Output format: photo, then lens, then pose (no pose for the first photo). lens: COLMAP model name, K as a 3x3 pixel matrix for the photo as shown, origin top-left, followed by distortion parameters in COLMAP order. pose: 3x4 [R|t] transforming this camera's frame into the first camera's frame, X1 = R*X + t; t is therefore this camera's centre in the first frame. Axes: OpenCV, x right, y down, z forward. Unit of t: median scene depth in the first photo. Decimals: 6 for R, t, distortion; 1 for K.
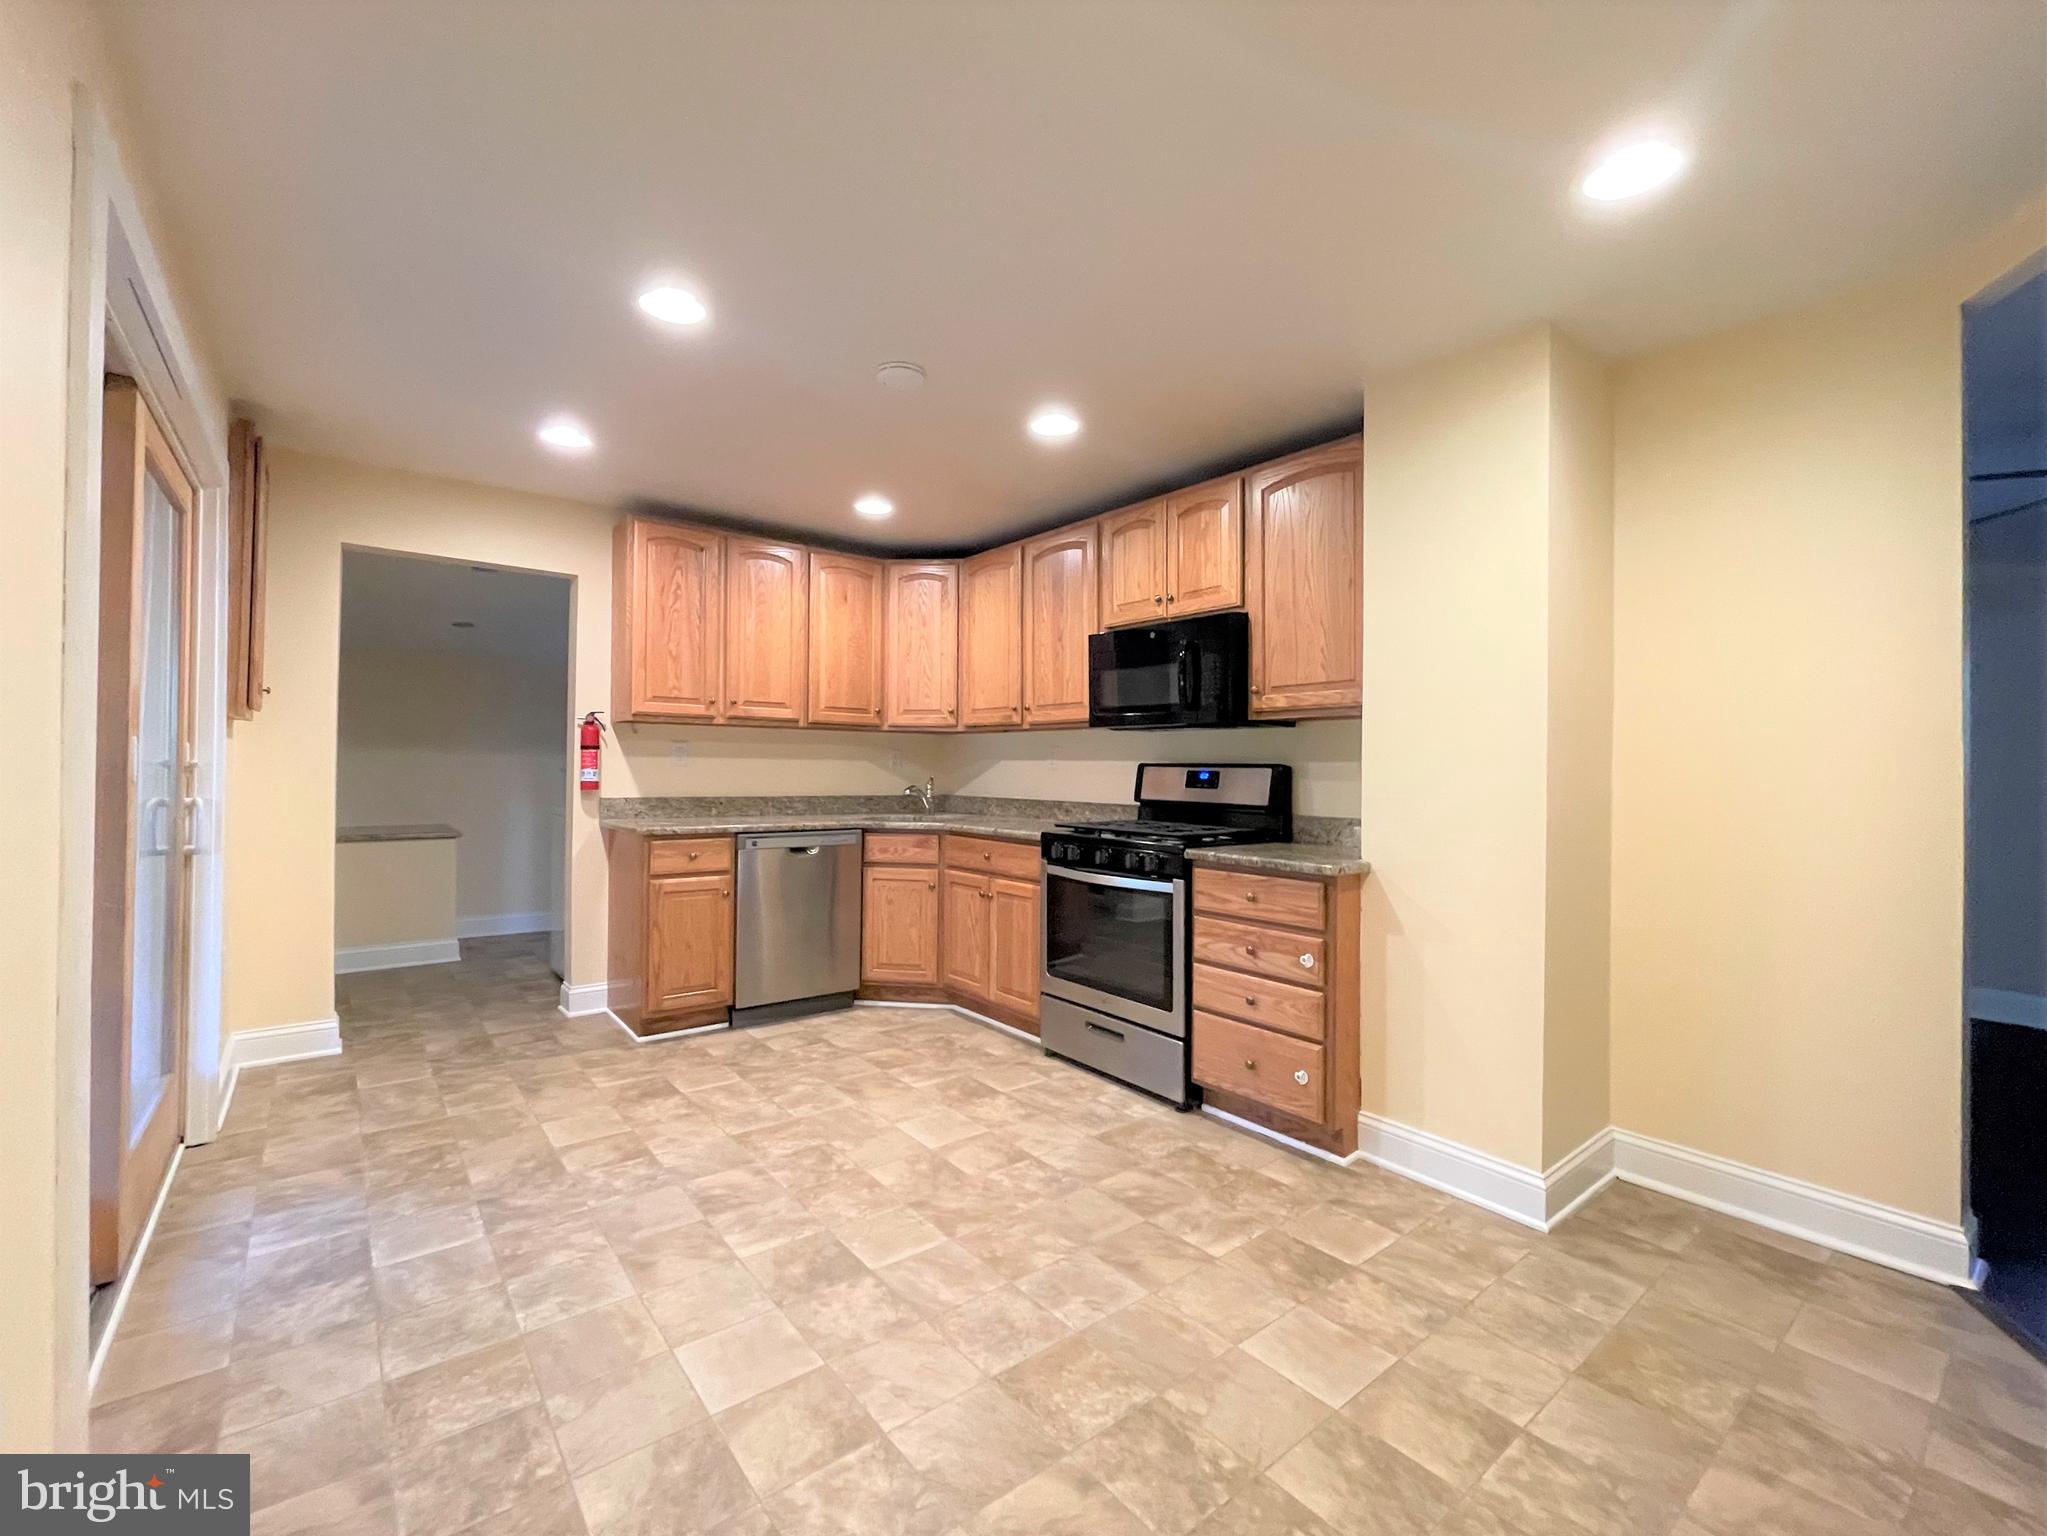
lens RADIAL K [[866.9, 0, 1023.5], [0, 866.9, 768.0], [0, 0, 1]] dist [-0.001244, 0.000439]
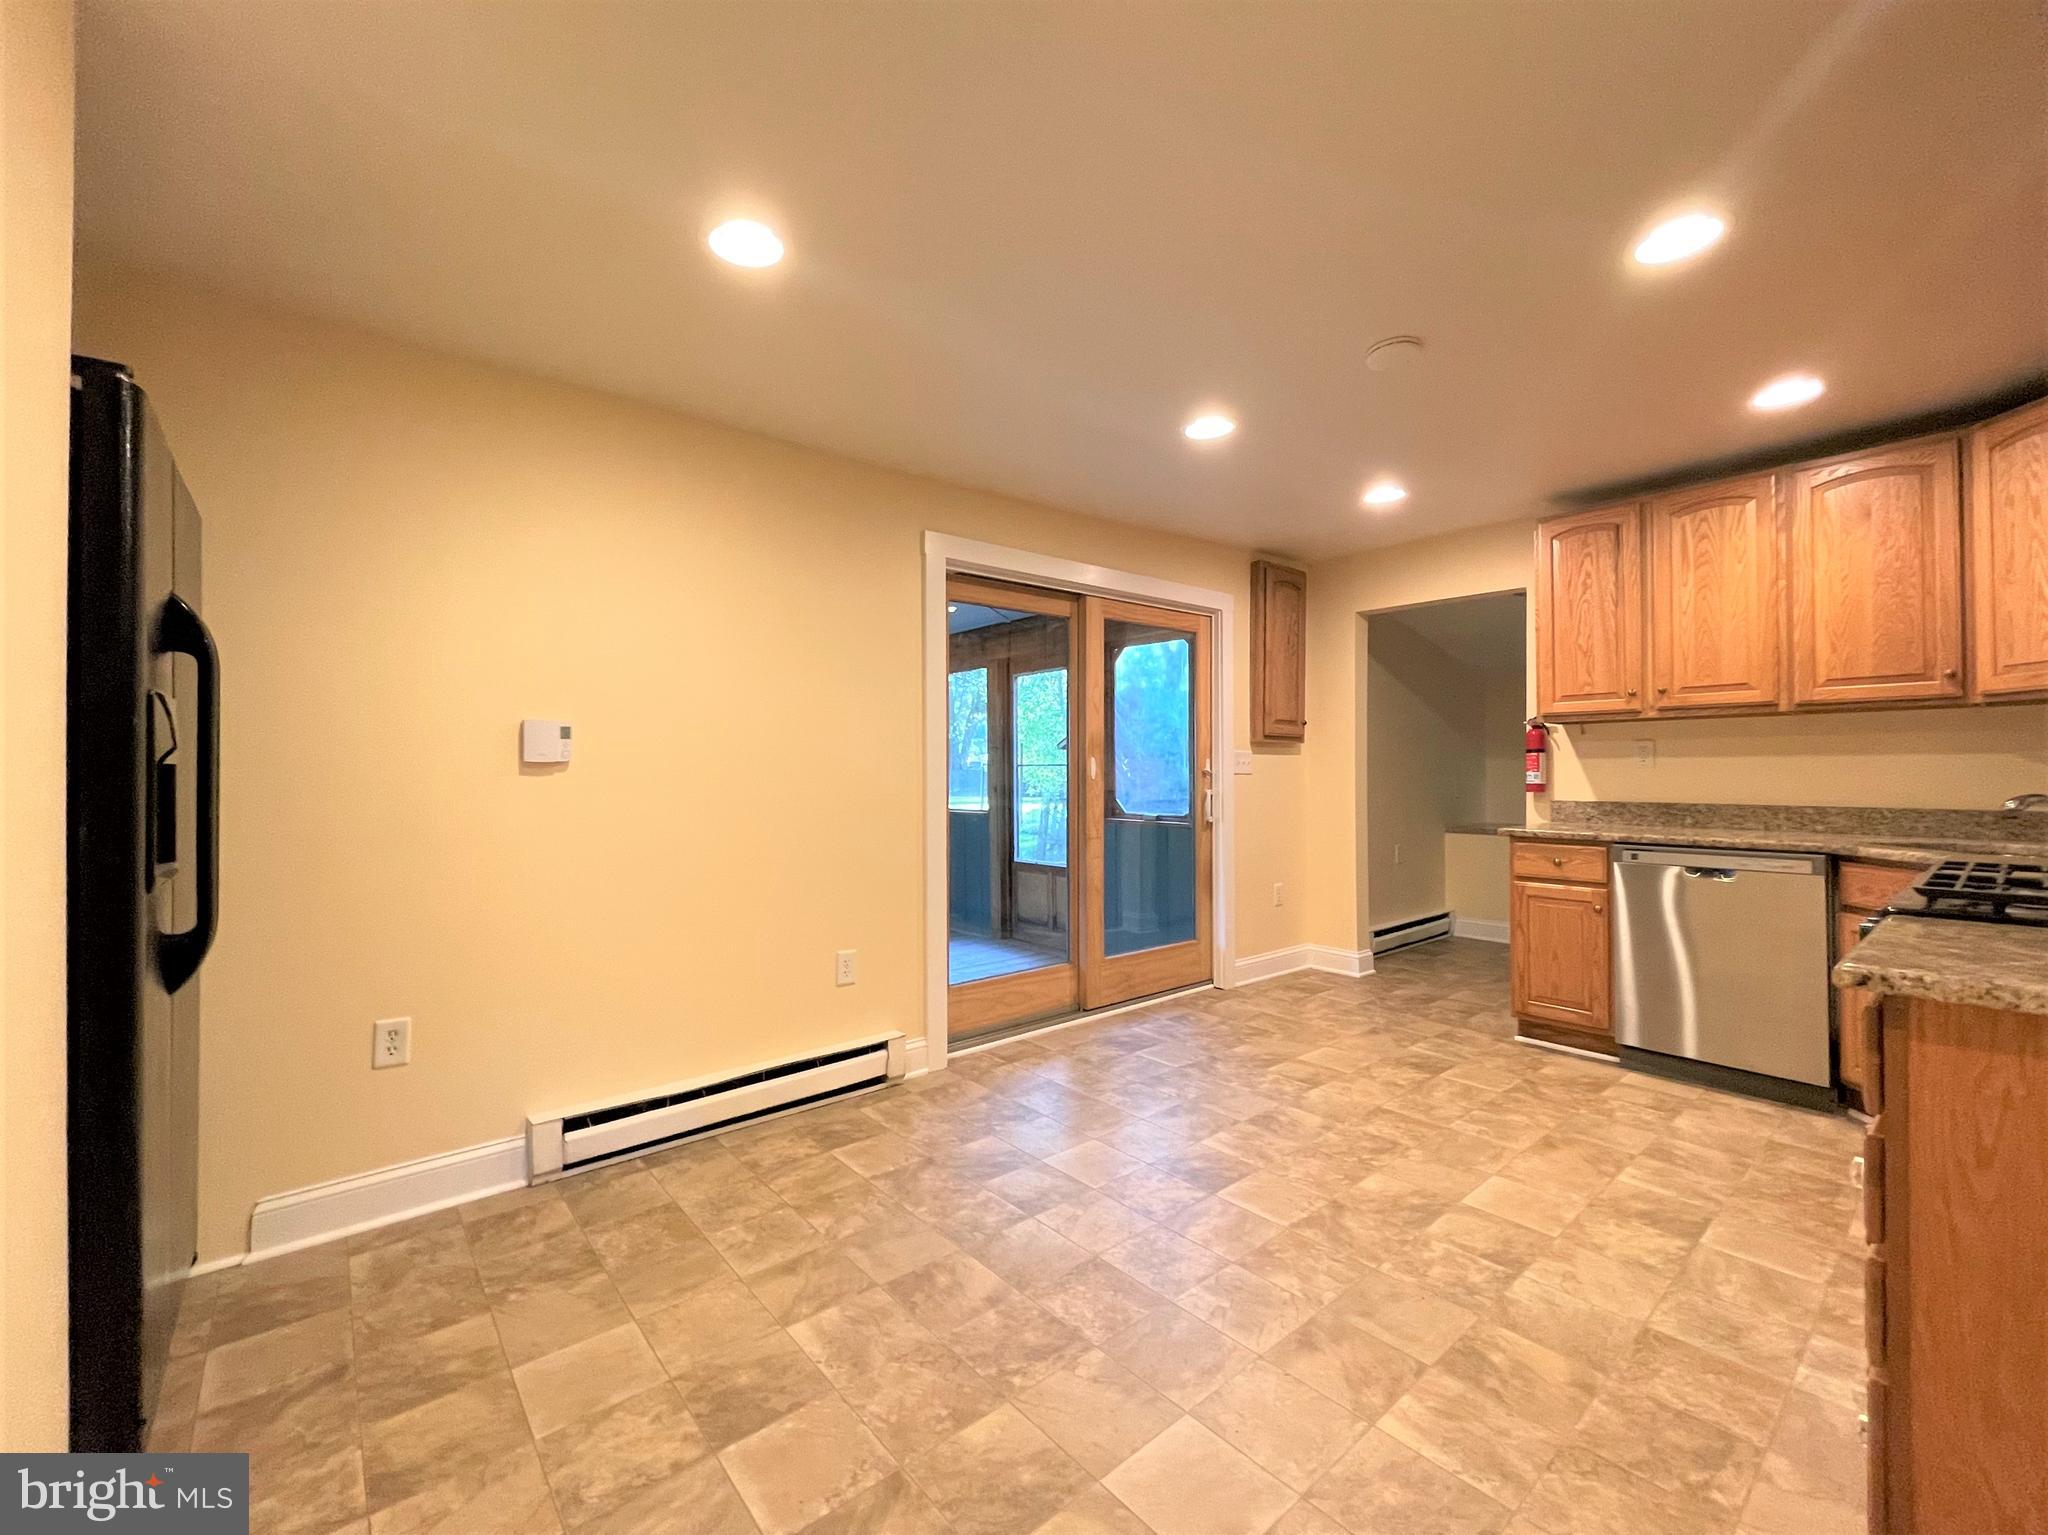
lens RADIAL K [[838.6, 0, 1010.6], [0, 838.6, 771.8], [0, 0, 1]] dist [0.000562, 0.000382]
pose [[0.027458, -0.014167, -0.999523, 0.522952], [0.004207, 0.999892, -0.014057, 0.013368], [0.999614, -0.003819, 0.027514, 0.379691]]
